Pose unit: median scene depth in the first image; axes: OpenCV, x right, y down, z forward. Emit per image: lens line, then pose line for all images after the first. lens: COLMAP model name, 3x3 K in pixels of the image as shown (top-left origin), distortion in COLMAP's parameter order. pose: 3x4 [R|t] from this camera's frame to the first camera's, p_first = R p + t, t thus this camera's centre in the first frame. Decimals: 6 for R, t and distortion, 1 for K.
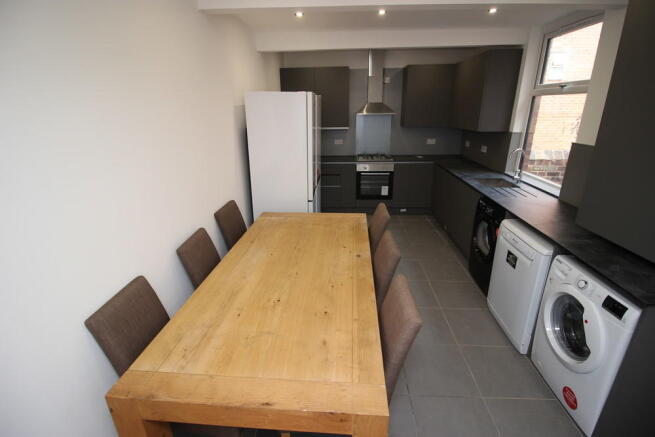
lens RADIAL K [[310.1, 0, 325.8], [0, 310.1, 212.6], [0, 0, 1]] dist [-0.002908, -0.000342]
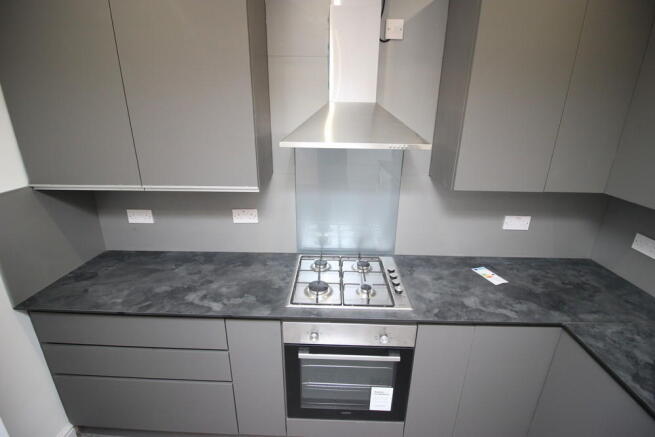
lens RADIAL K [[310.6, 0, 330.6], [0, 310.6, 219.3], [0, 0, 1]] dist [0.000581, 0.000026]
pose [[0.998147, 0.013105, 0.059424, 0.124207], [-0.013572, 0.999880, 0.007460, -0.251817], [-0.059319, -0.008253, 0.998205, 0.721534]]
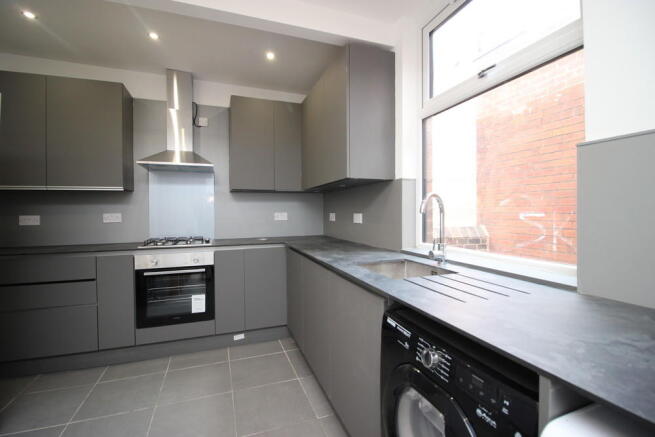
lens RADIAL K [[310.1, 0, 325.8], [0, 310.1, 212.6], [0, 0, 1]] dist [-0.002908, -0.000342]
pose [[0.920101, 0.003668, 0.391665, 0.187041], [0.123027, 0.946642, -0.297881, -0.035240], [-0.371859, 0.322266, 0.870554, 0.430805]]
